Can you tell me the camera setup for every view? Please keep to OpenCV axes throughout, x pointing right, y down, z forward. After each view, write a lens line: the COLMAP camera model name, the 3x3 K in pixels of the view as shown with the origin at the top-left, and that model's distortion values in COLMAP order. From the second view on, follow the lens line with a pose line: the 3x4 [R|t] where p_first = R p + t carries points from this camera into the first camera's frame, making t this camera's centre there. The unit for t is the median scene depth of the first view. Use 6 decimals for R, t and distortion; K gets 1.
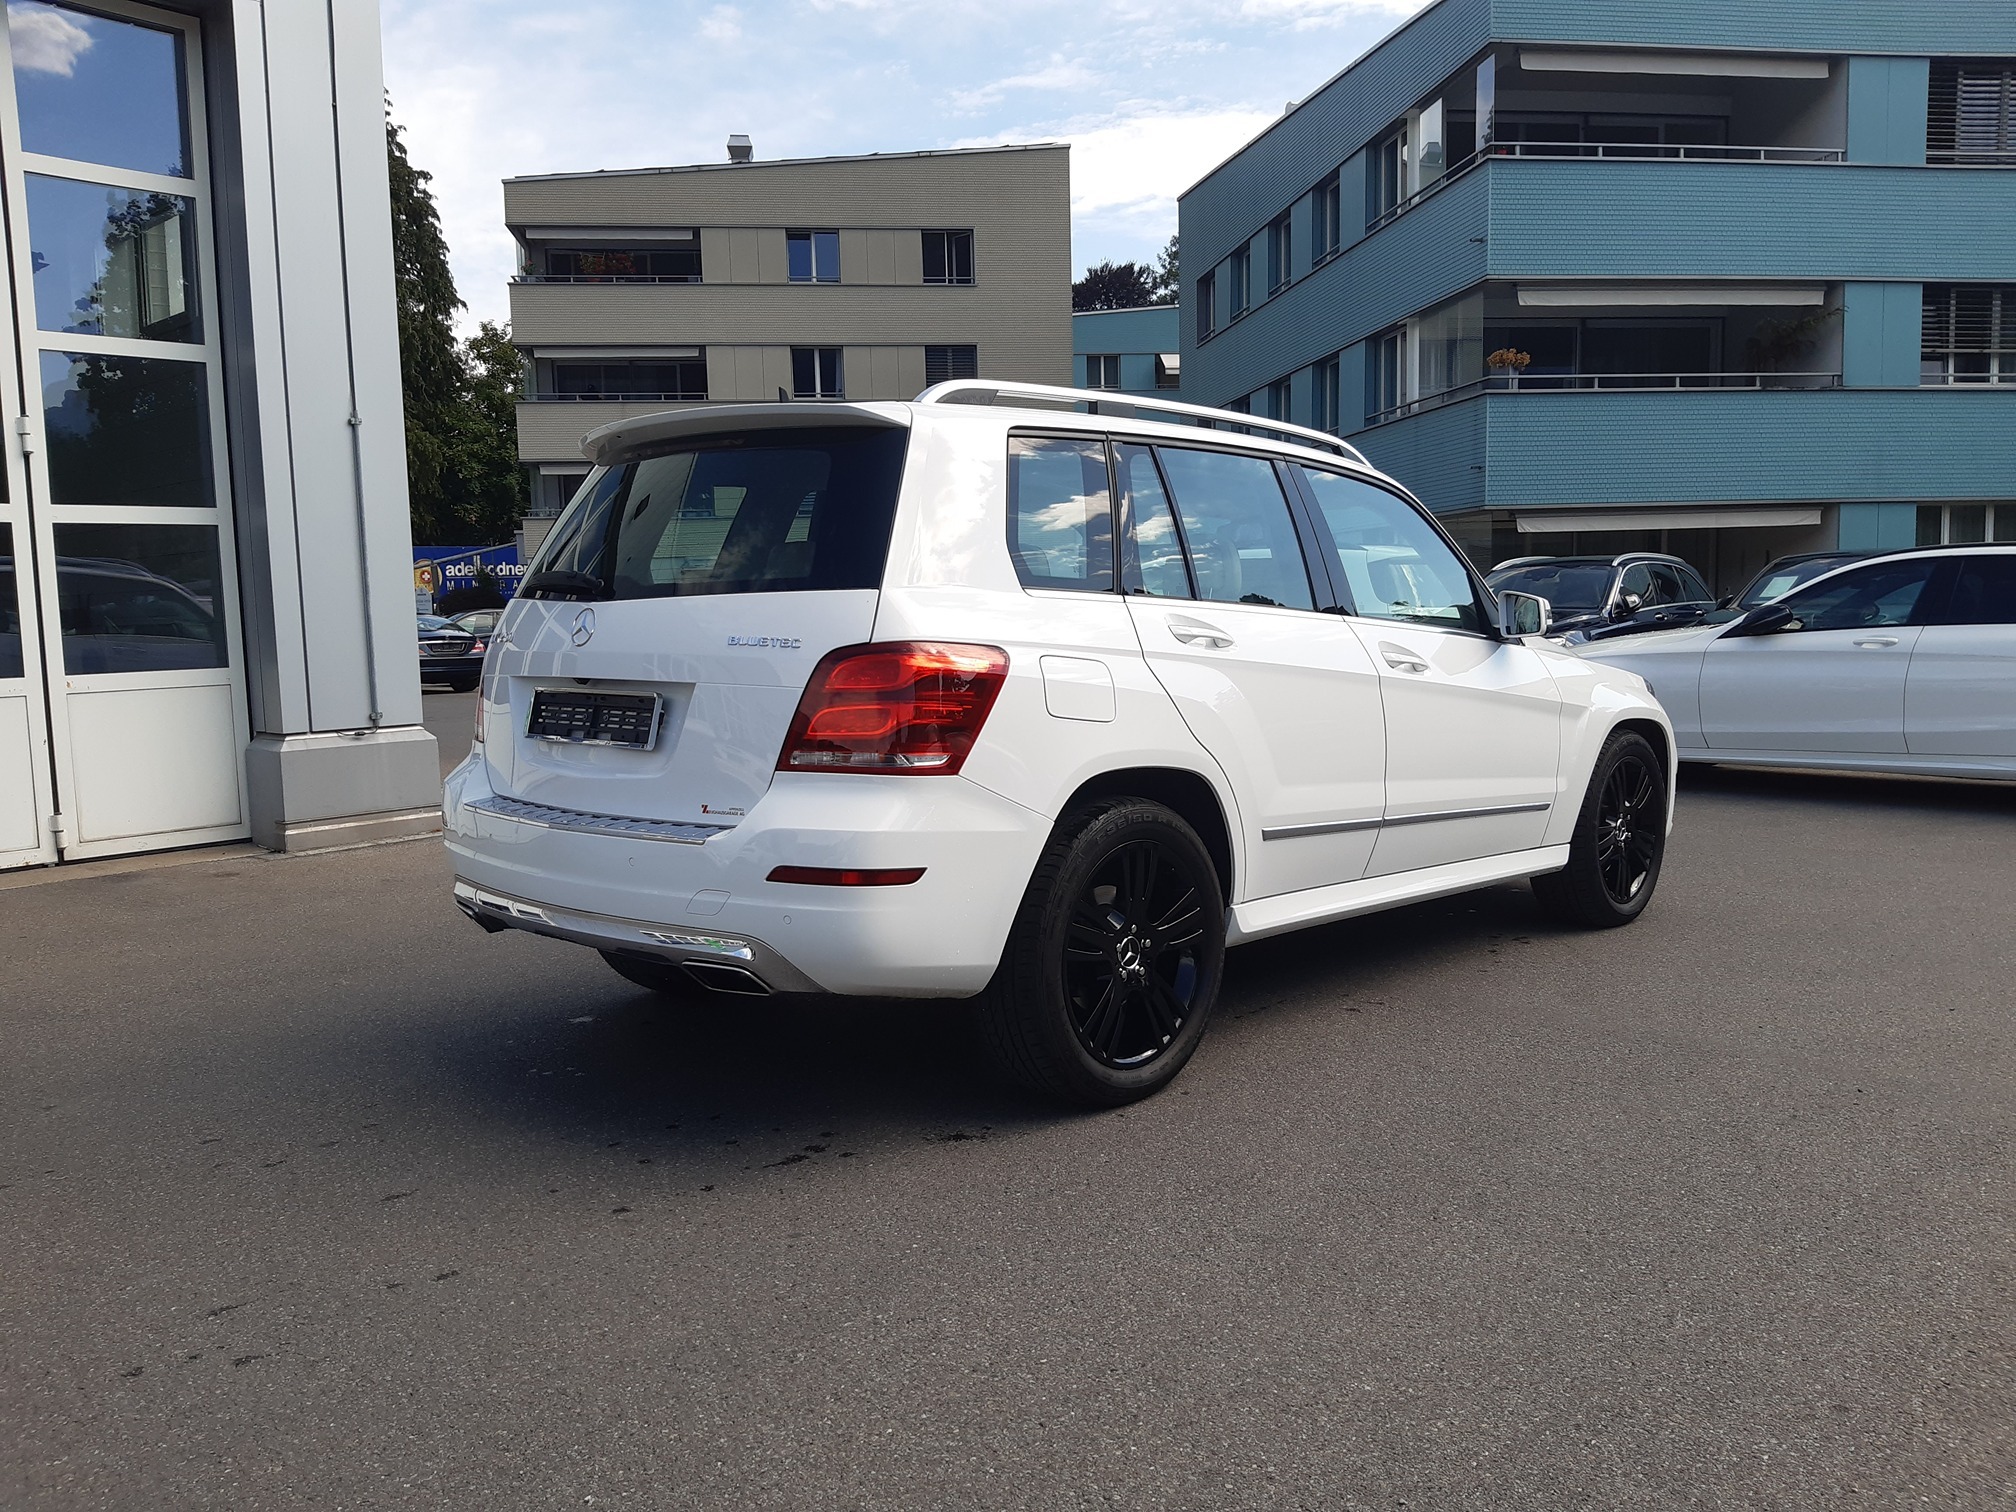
lens RADIAL K [[1591.8, 0, 1029.4], [0, 1591.8, 739.2], [0, 0, 1]] dist [0.042136, -0.078979]
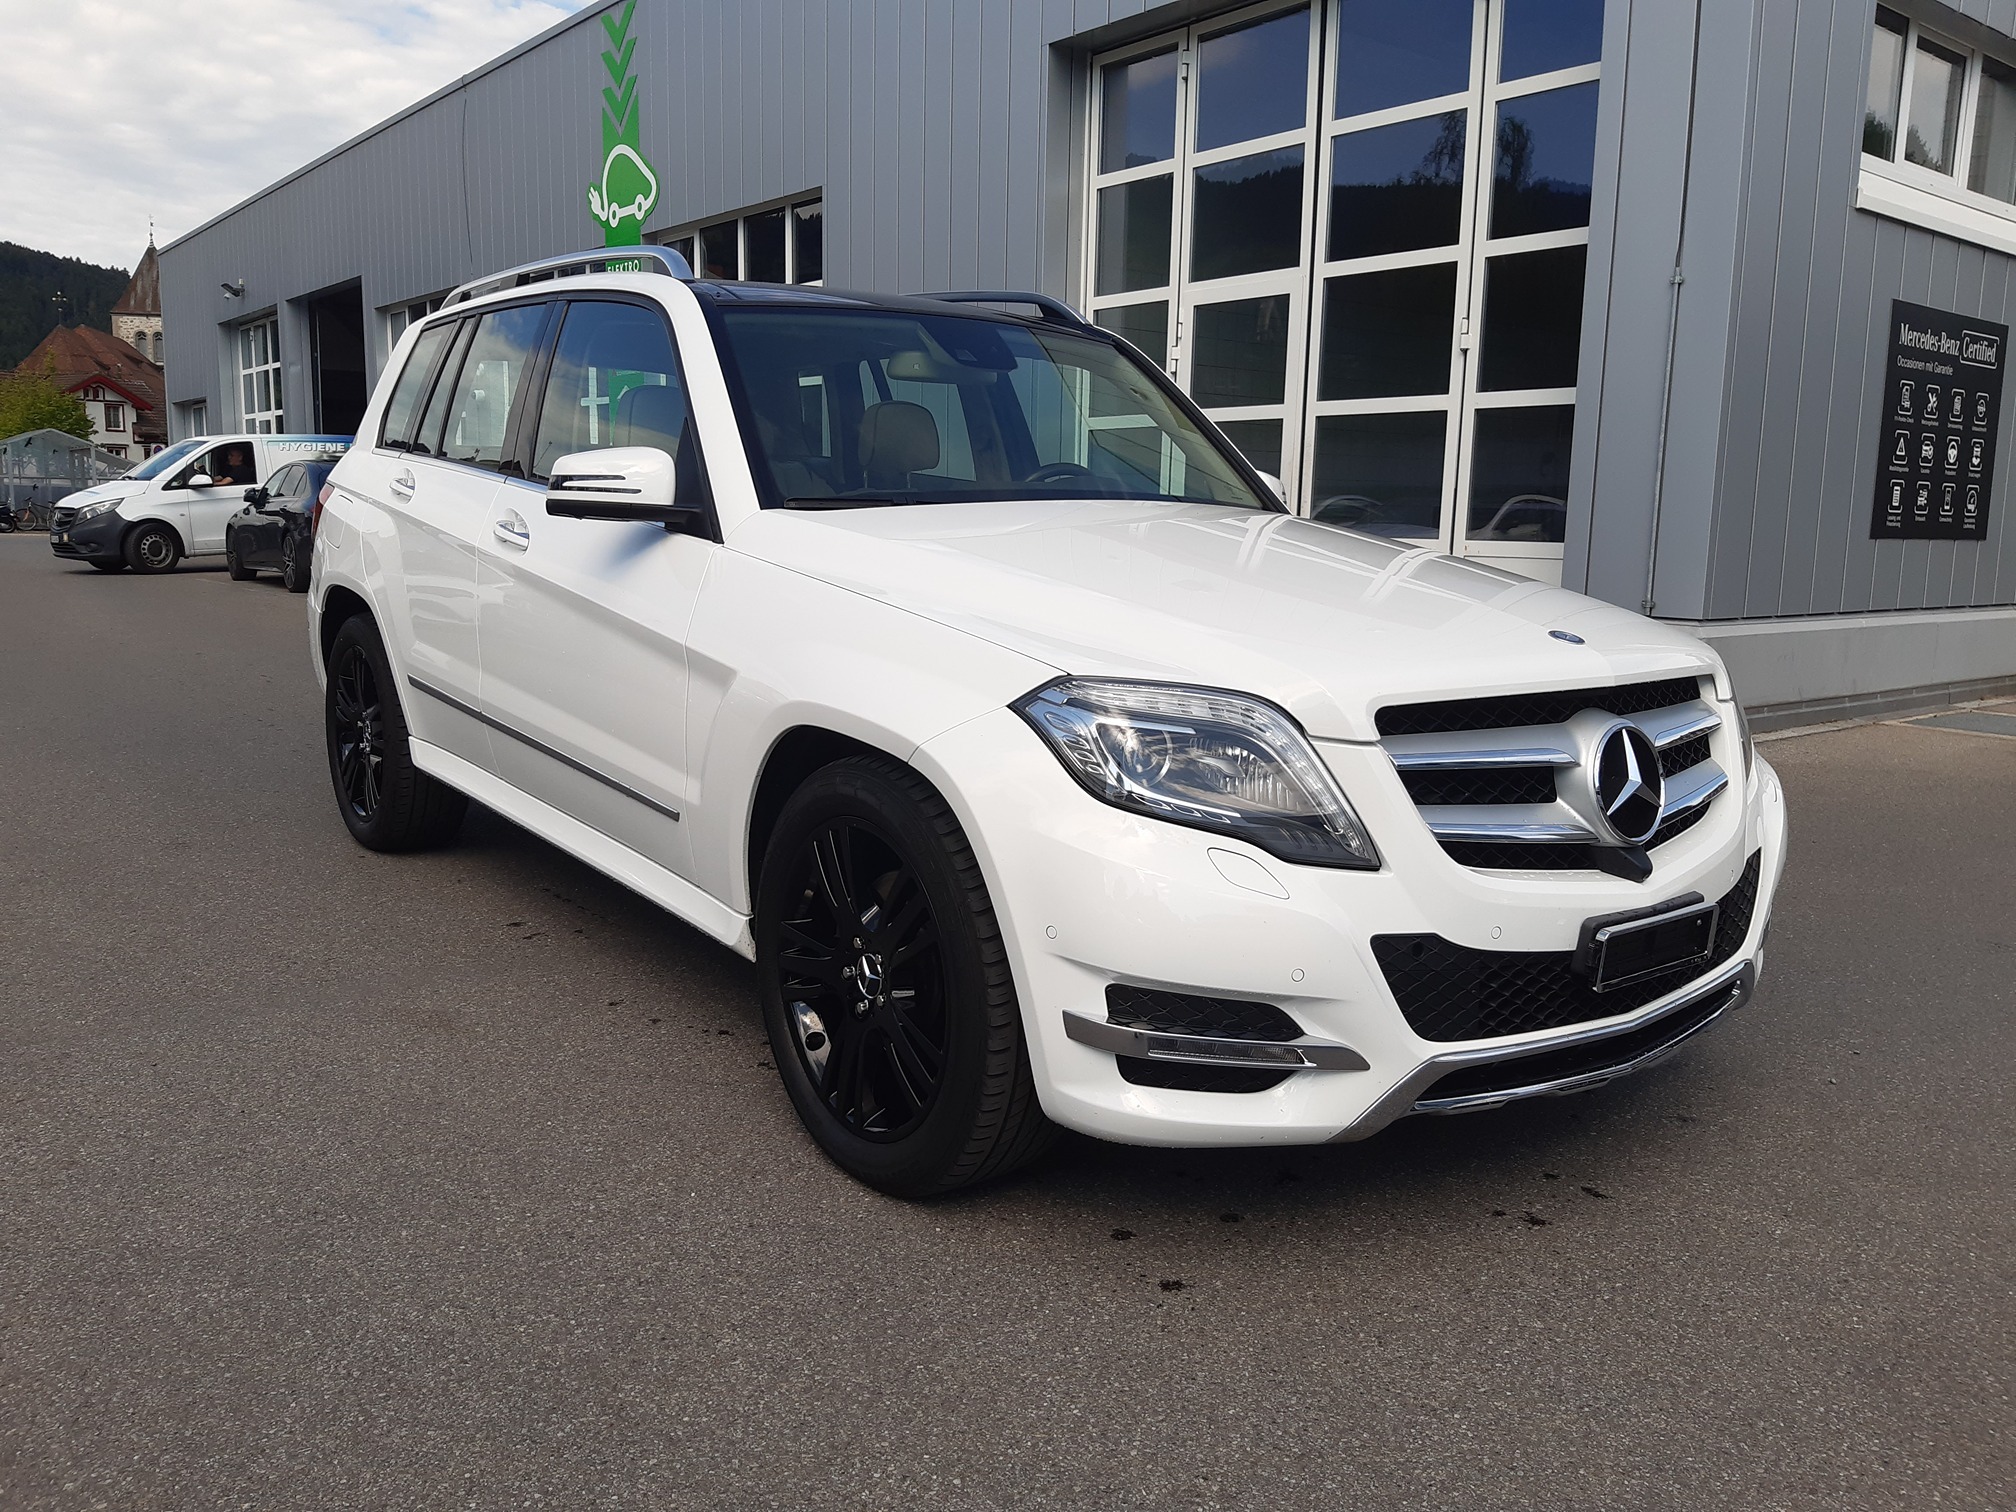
lens RADIAL K [[1584.3, 0, 1008.0], [0, 1584.3, 756.0], [0, 0, 1]] dist [0.039727, -0.084098]
pose [[-0.166807, 0.173712, -0.970567, 0.836404], [-0.101441, 0.976111, 0.192138, -0.100985], [0.980757, 0.130505, -0.145201, 1.157904]]
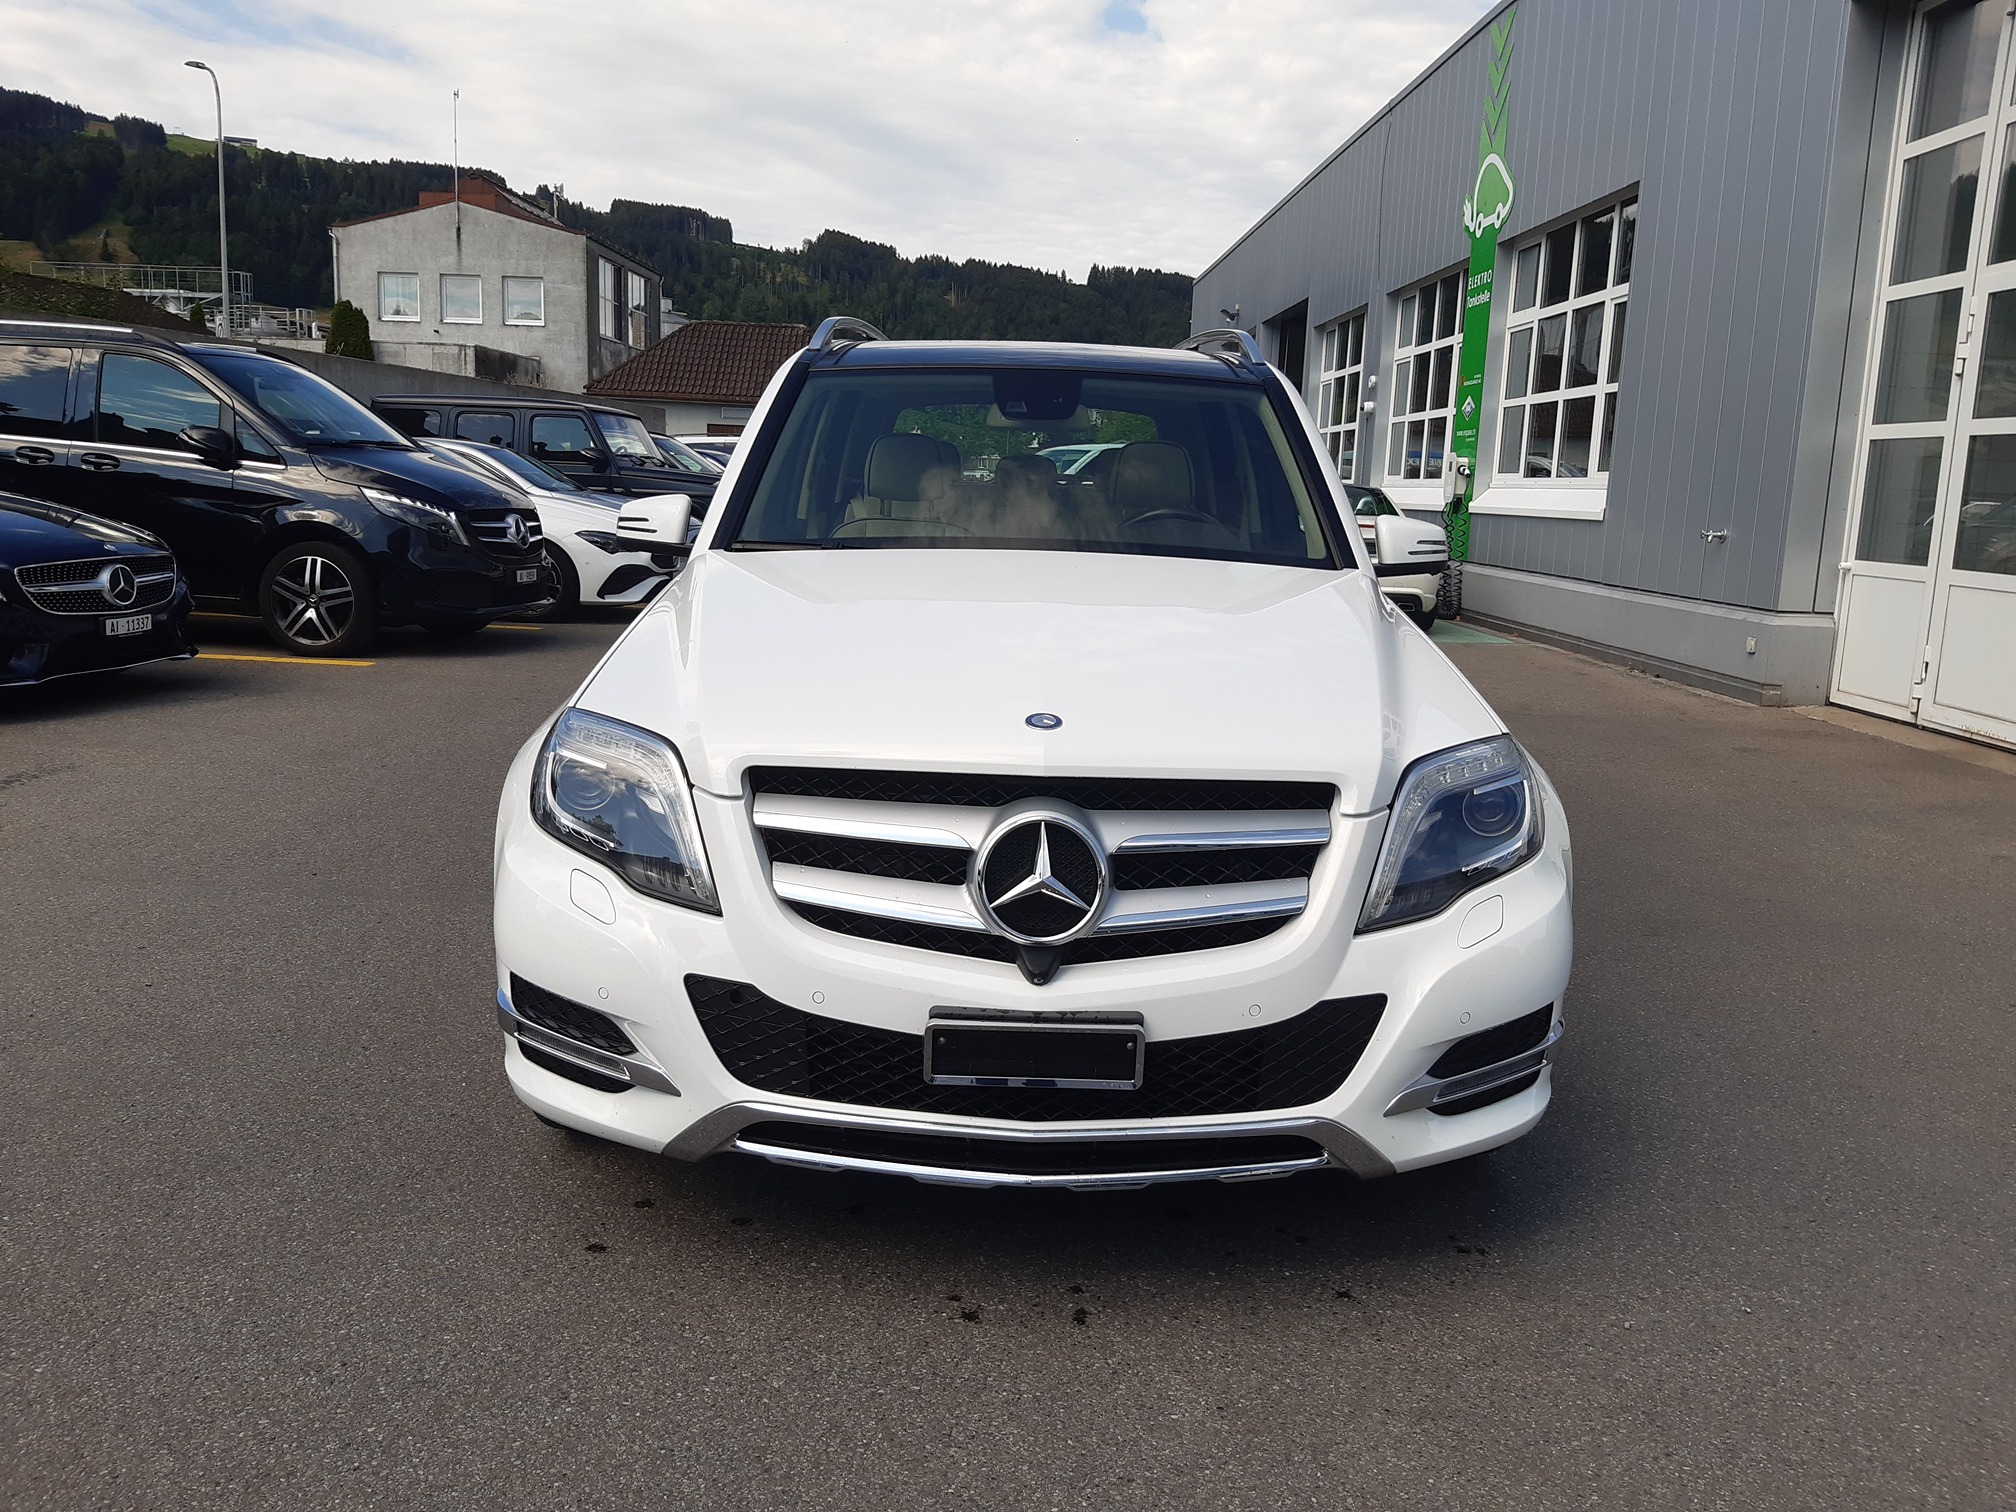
lens RADIAL K [[1584.3, 0, 1008.0], [0, 1584.3, 756.0], [0, 0, 1]] dist [0.039727, -0.084098]
pose [[-0.734065, 0.117568, -0.668824, 0.656371], [-0.074395, 0.965048, 0.251291, -0.162063], [0.674992, 0.234221, -0.699662, 1.547318]]
